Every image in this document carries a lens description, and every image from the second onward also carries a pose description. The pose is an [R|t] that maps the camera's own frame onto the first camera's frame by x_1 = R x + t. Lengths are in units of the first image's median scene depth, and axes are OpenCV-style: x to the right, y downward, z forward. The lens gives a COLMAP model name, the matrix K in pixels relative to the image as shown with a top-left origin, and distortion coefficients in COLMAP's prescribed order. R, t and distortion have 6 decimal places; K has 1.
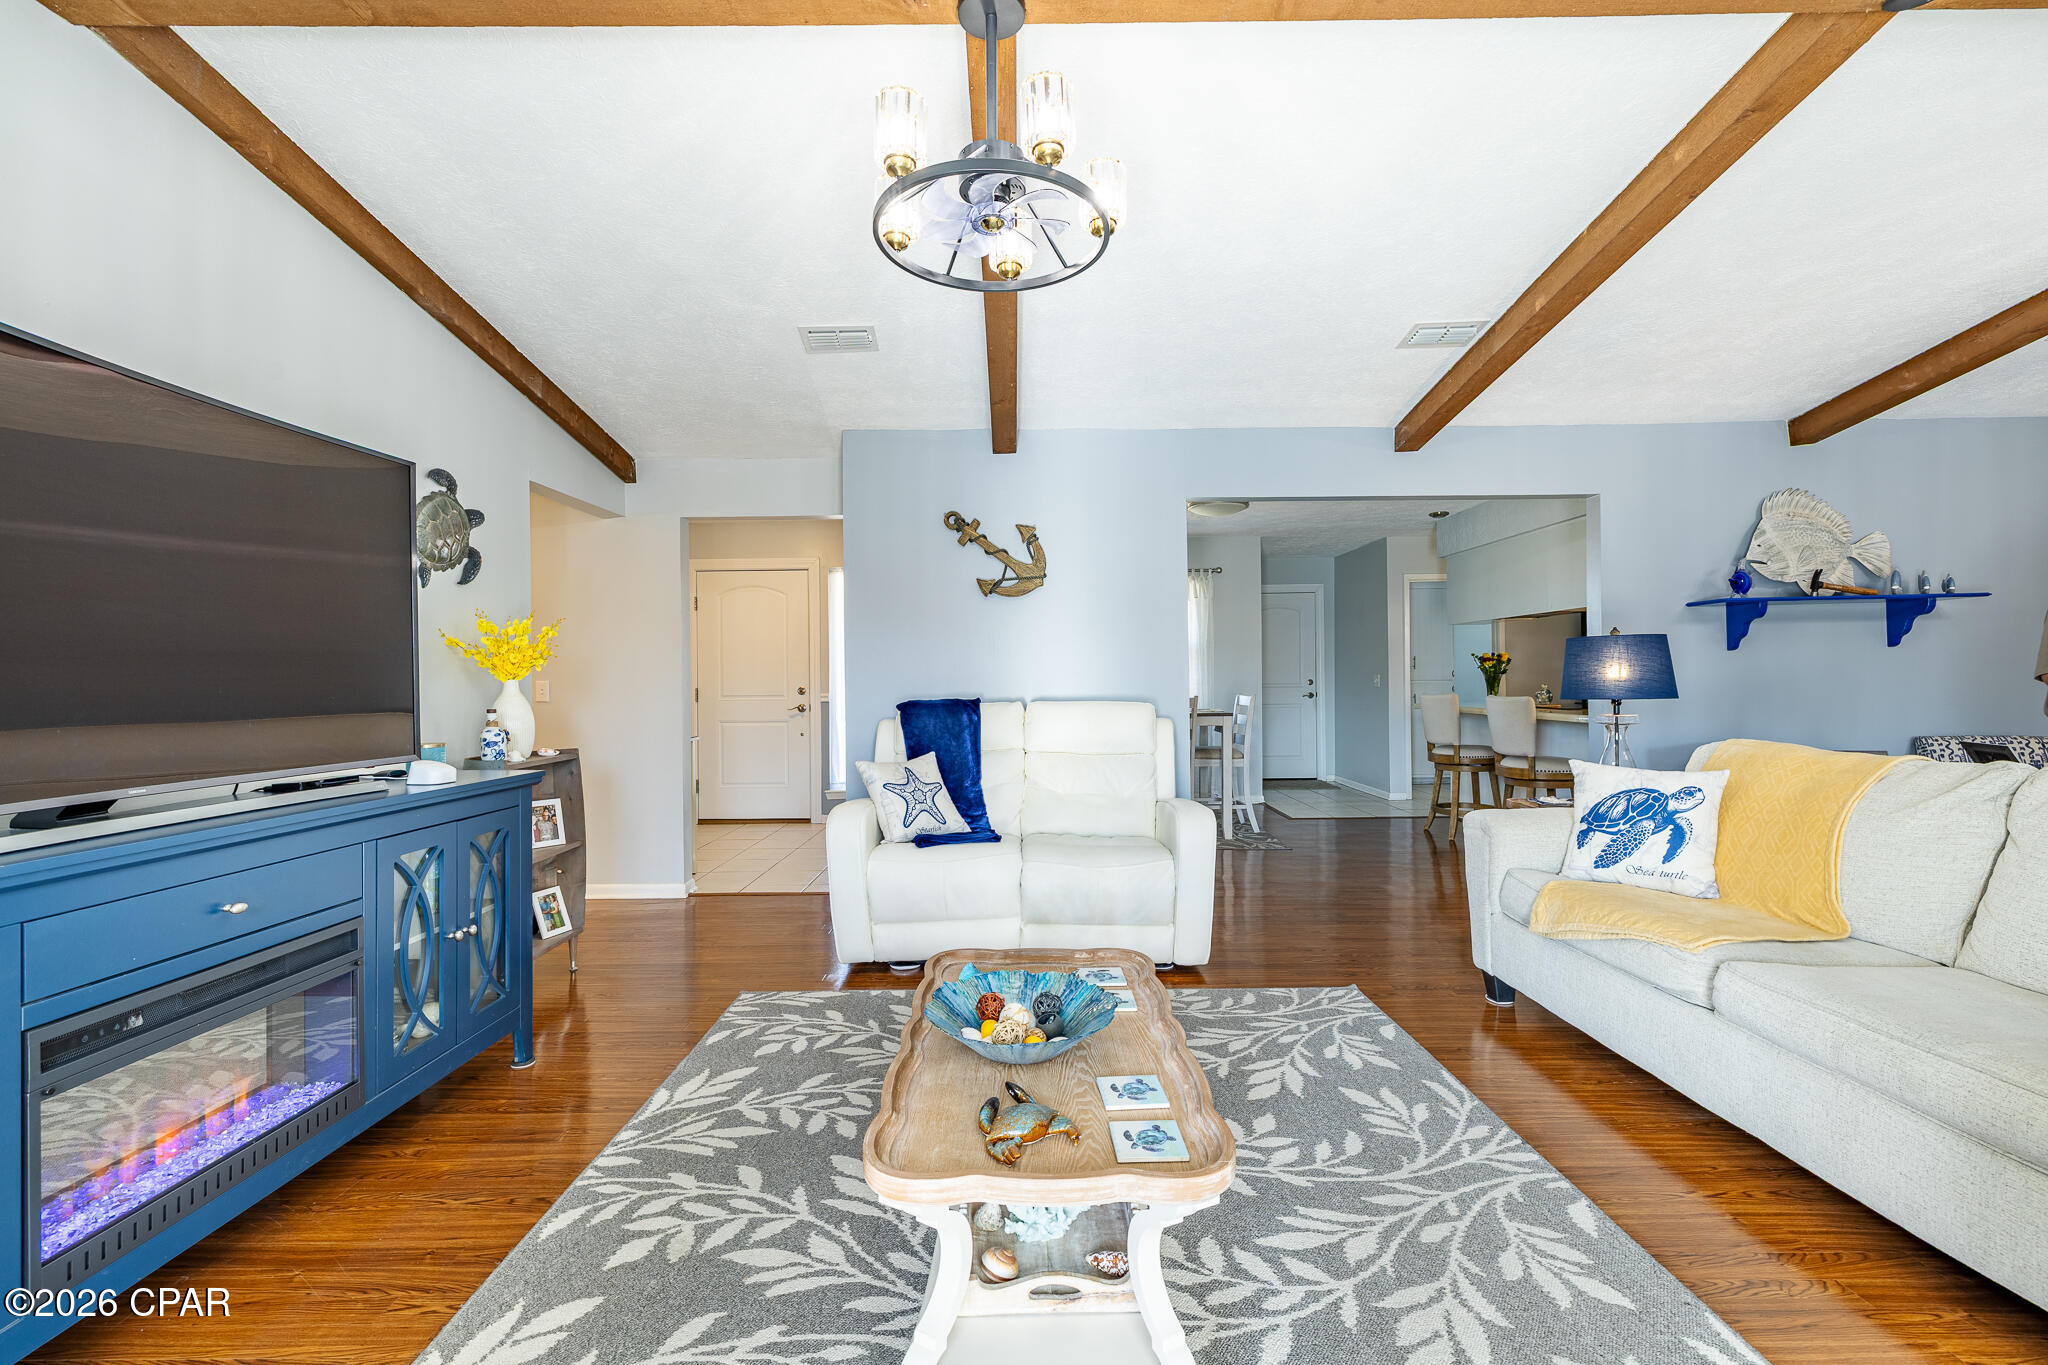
lens RADIAL K [[859.1, 0, 1027.6], [0, 859.1, 677.5], [0, 0, 1]] dist [-0.000079, -0.000263]
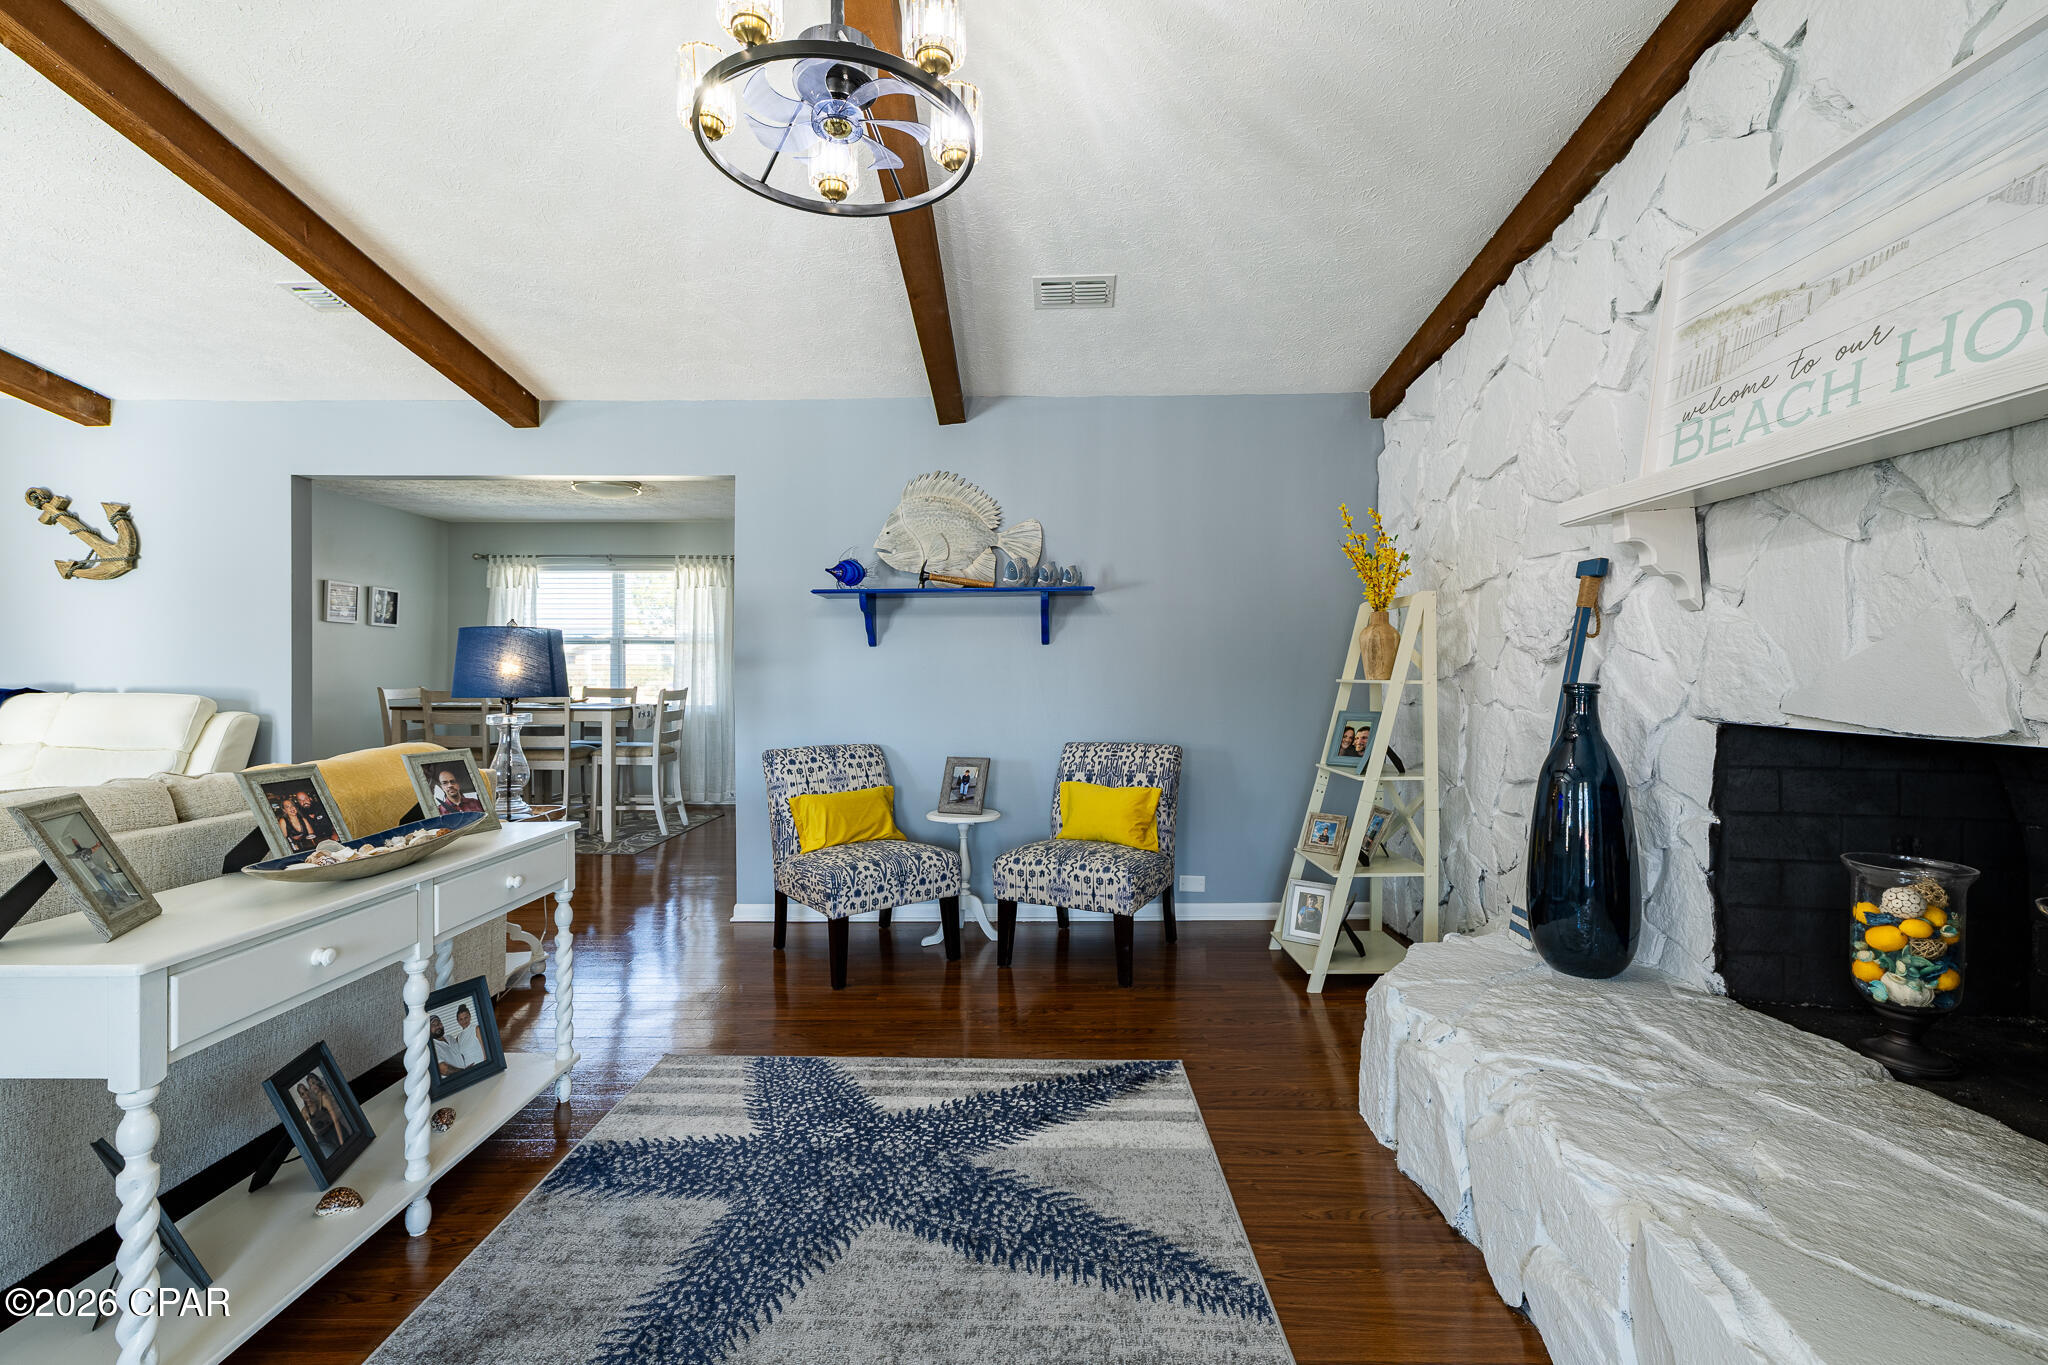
lens RADIAL K [[932.1, 0, 1016.2], [0, 932.1, 673.6], [0, 0, 1]] dist [0.027838, 0.000568]
pose [[0.999792, 0.011571, -0.016775, 1.245509], [-0.011475, 0.999917, 0.005814, -0.012728], [0.016841, -0.005620, 0.999842, 0.002208]]
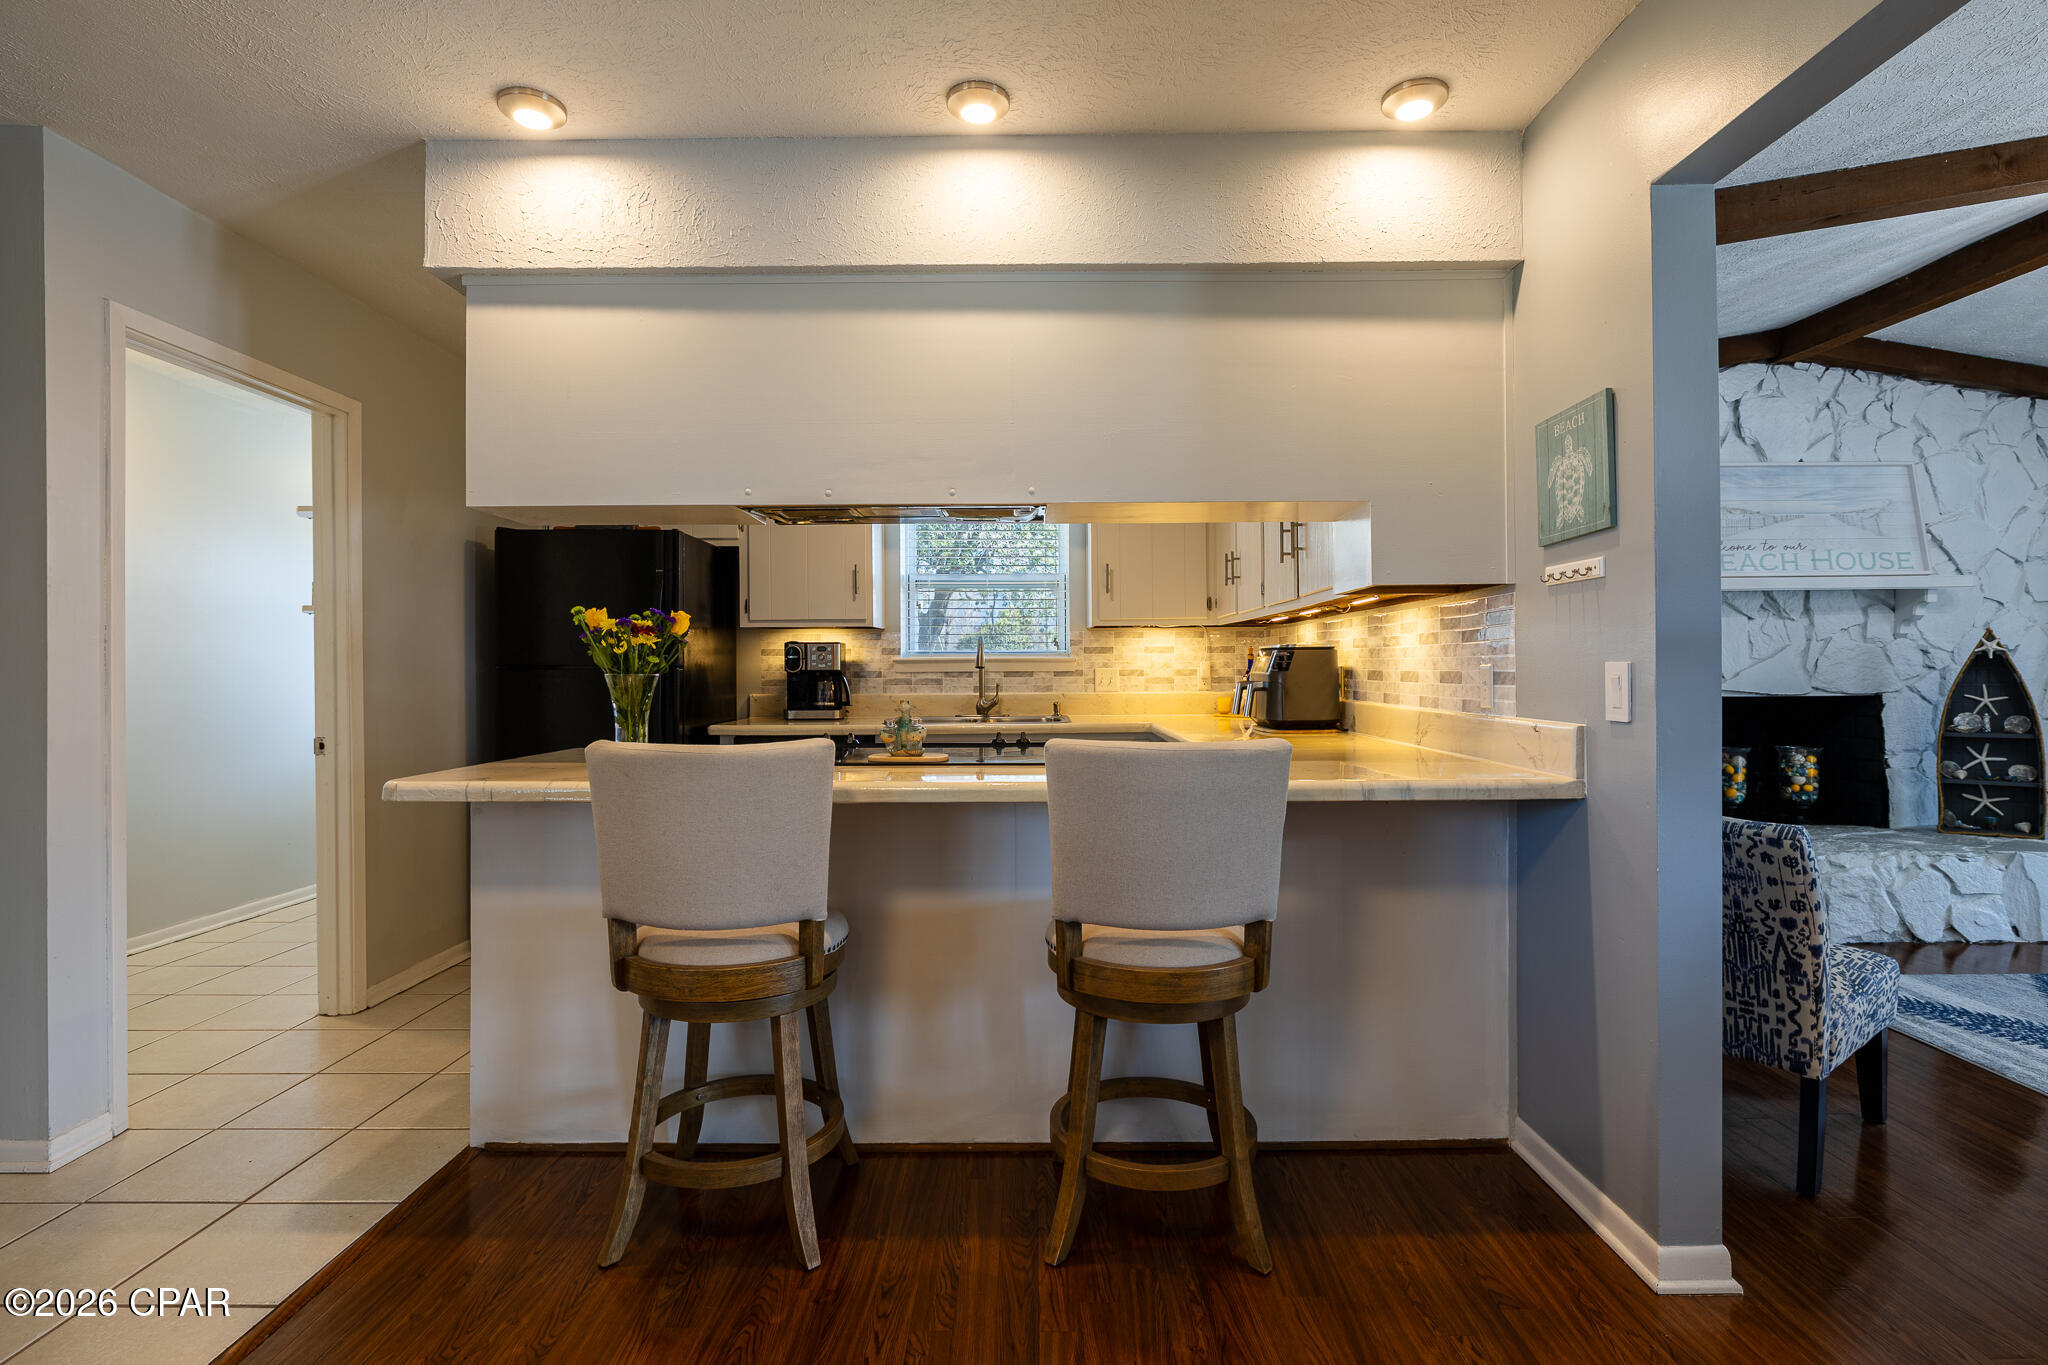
lens RADIAL K [[977.0, 0, 1015.6], [0, 977.0, 683.5], [0, 0, 1]] dist [0.001659, 0.000010]
pose [[0.002234, 0.003659, 0.999991, 0.303103], [-0.003642, 0.999987, -0.003650, 0.009708], [-0.999991, -0.003634, 0.002247, 1.624674]]
